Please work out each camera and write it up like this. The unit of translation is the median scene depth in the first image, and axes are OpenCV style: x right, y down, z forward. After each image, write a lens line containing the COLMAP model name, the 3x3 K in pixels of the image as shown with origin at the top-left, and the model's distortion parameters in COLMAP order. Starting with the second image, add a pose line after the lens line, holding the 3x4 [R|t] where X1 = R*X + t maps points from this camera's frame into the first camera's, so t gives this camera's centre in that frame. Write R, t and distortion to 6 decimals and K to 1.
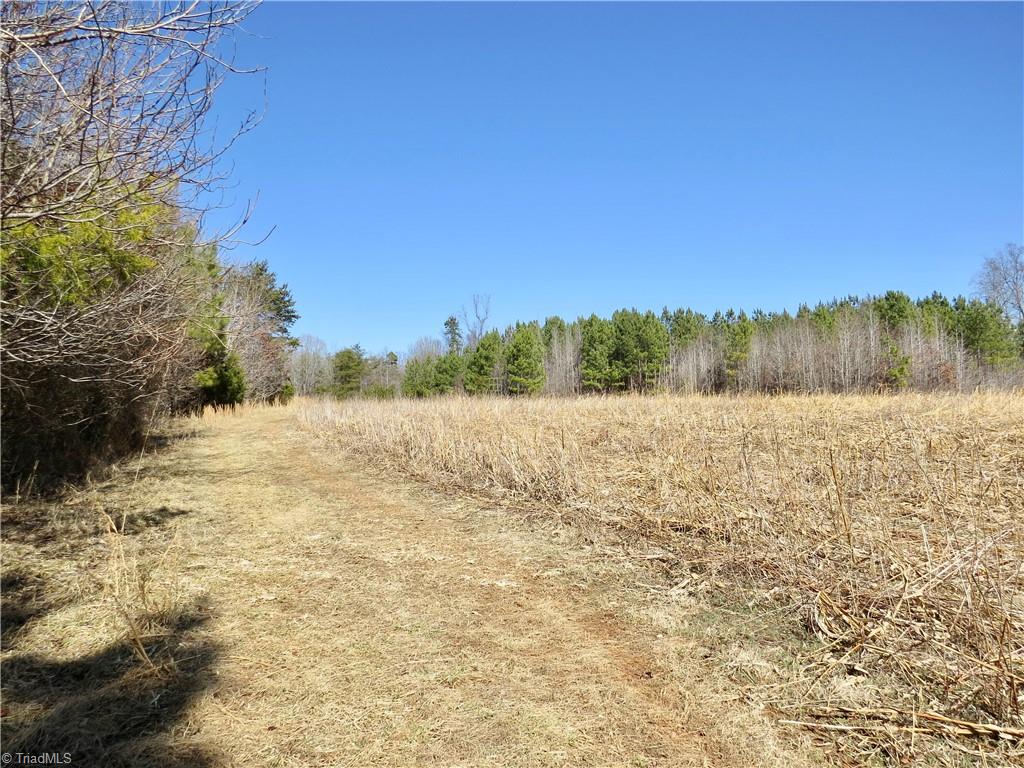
lens RADIAL K [[730.4, 0, 512.0], [0, 730.4, 384.0], [0, 0, 1]] dist [-0.026481, 0.023891]
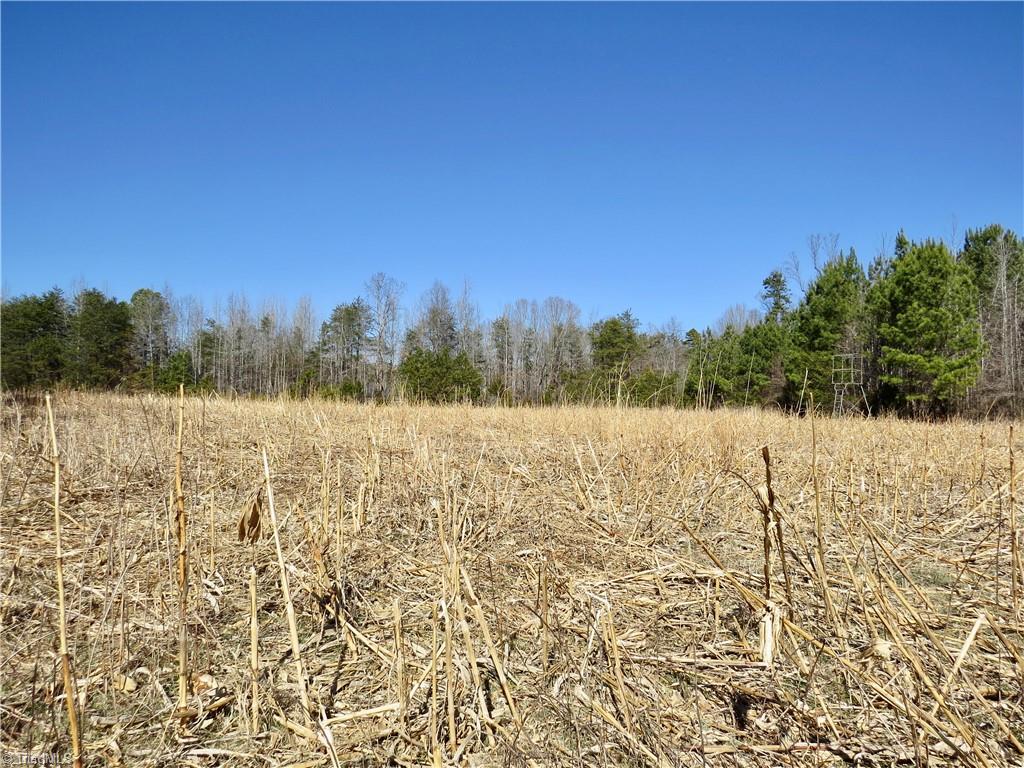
lens RADIAL K [[730.4, 0, 512.0], [0, 730.4, 384.0], [0, 0, 1]] dist [-0.026481, 0.023891]
pose [[0.900444, 0.031506, -0.433830, -0.011815], [-0.026527, 0.999494, 0.017528, 0.006726], [0.434163, -0.004274, 0.900824, 0.442333]]
